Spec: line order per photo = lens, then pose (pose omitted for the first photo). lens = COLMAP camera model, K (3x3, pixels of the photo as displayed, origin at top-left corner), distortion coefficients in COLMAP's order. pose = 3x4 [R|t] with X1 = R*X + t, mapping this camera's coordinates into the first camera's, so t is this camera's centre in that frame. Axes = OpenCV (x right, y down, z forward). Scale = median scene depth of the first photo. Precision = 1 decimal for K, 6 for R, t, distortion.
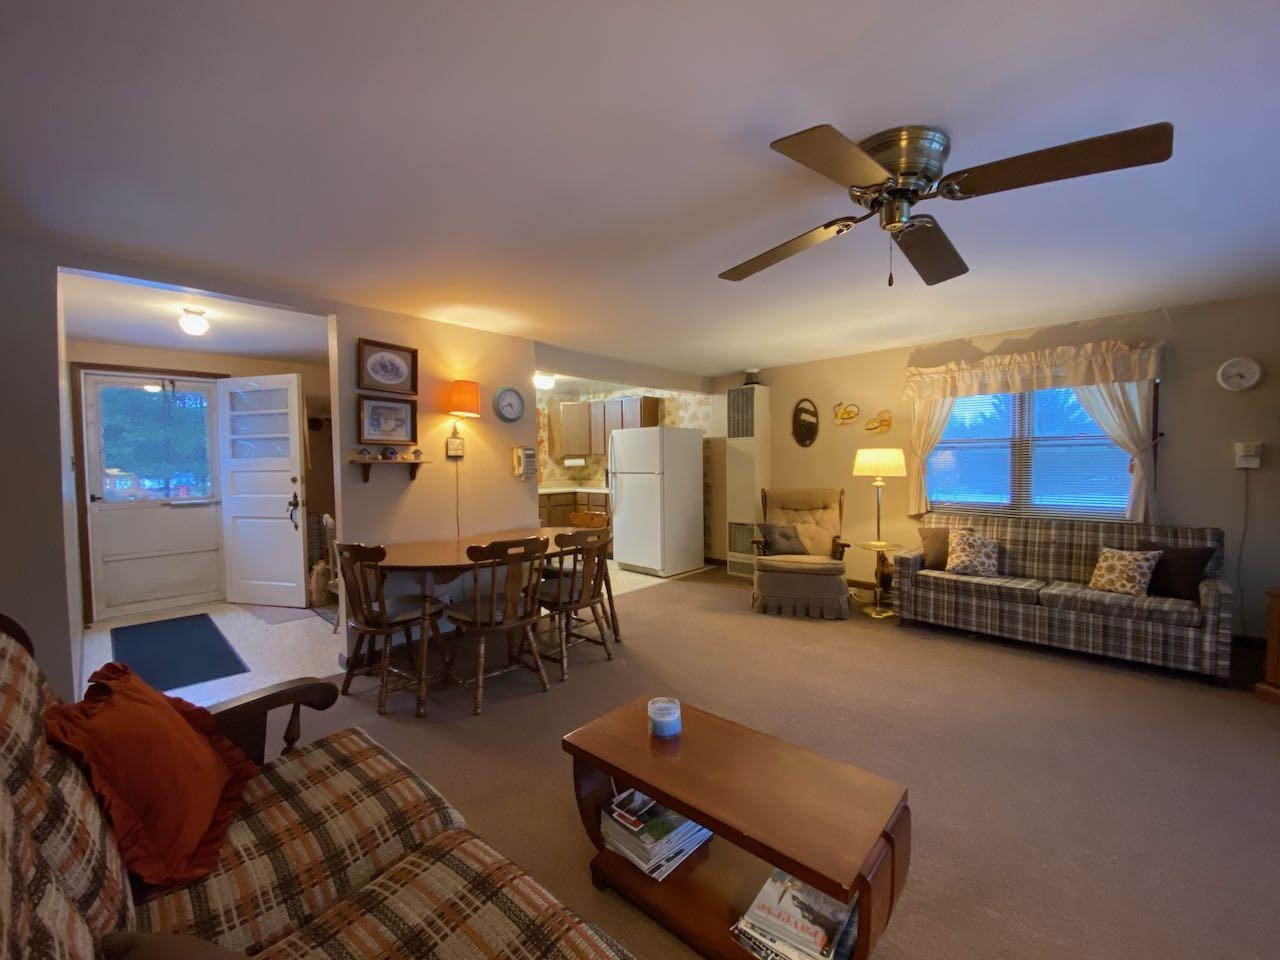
lens RADIAL K [[519.6, 0, 640.0], [0, 519.6, 480.0], [0, 0, 1]] dist [0.000053, -0.013746]
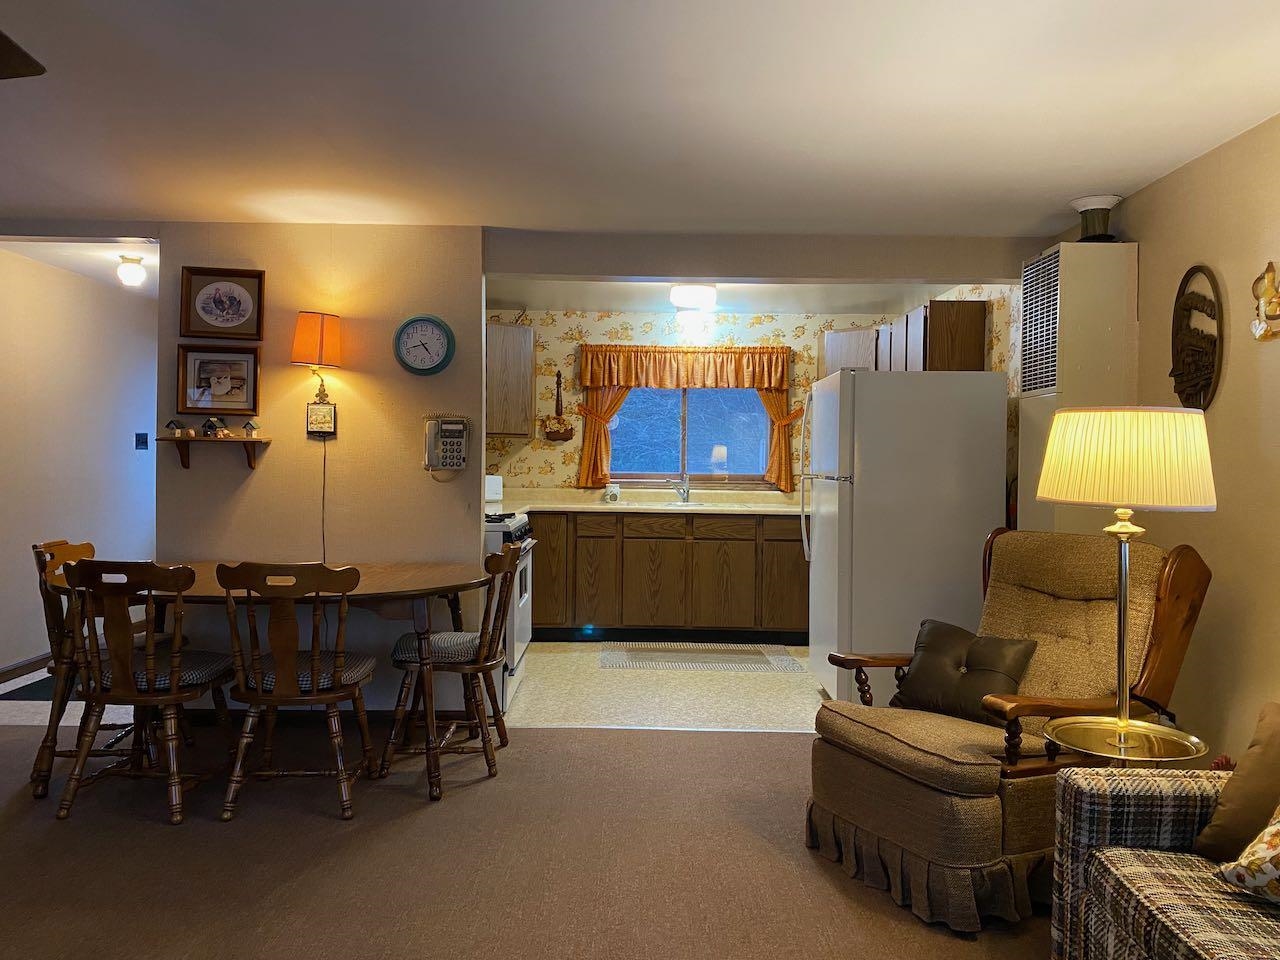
lens RADIAL K [[962.0, 0, 640.0], [0, 962.0, 480.0], [0, 0, 1]] dist [0.006870, 0.002831]
pose [[0.684534, 0.036677, -0.728058, 0.754079], [-0.045486, 0.998936, 0.007555, -0.015083], [0.727561, 0.027945, 0.685474, 0.478319]]
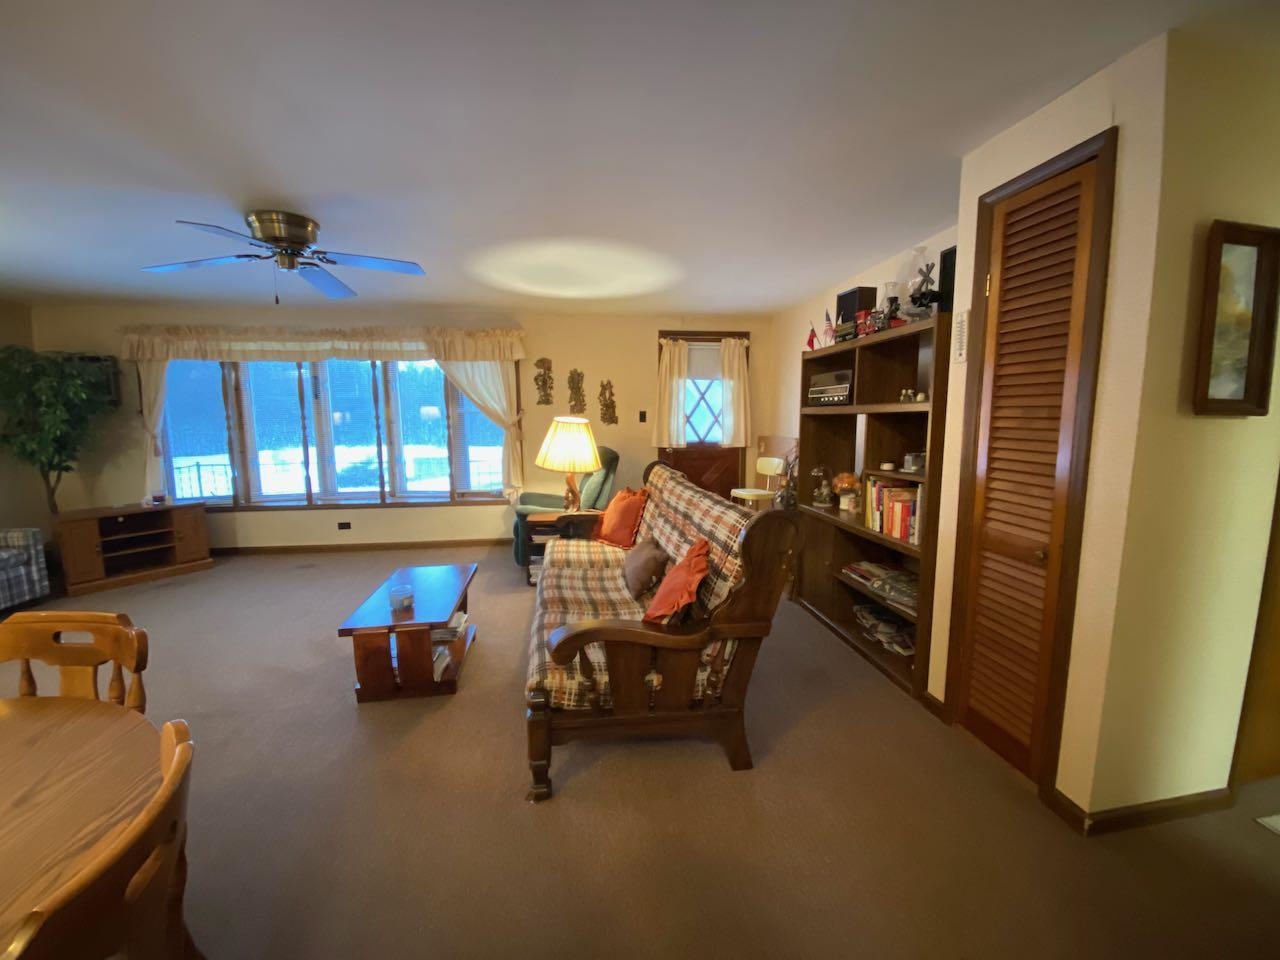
lens RADIAL K [[516.2, 0, 640.0], [0, 516.2, 480.0], [0, 0, 1]] dist [0.056746, -0.033931]
pose [[-0.777217, -0.062361, 0.626135, -0.648012], [0.034391, 0.989380, 0.141228, -0.031201], [-0.628293, 0.131298, -0.766818, 0.761360]]
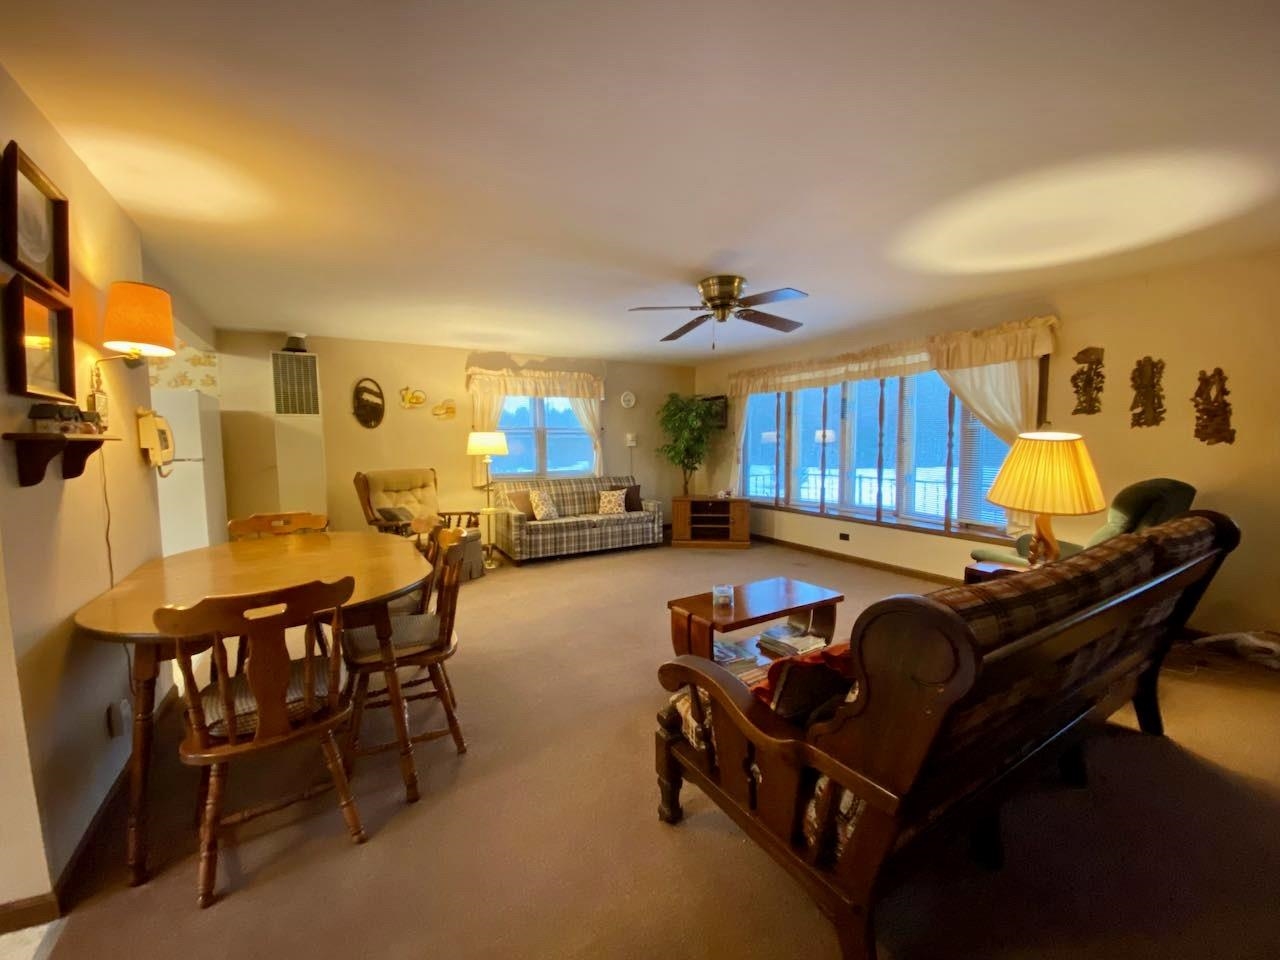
lens RADIAL K [[516.2, 0, 640.0], [0, 516.2, 480.0], [0, 0, 1]] dist [0.056746, -0.033931]
pose [[0.251702, -0.067632, 0.965439, -0.733747], [0.036054, 0.997518, 0.060479, -0.010886], [-0.967133, 0.019585, 0.253515, 0.379025]]
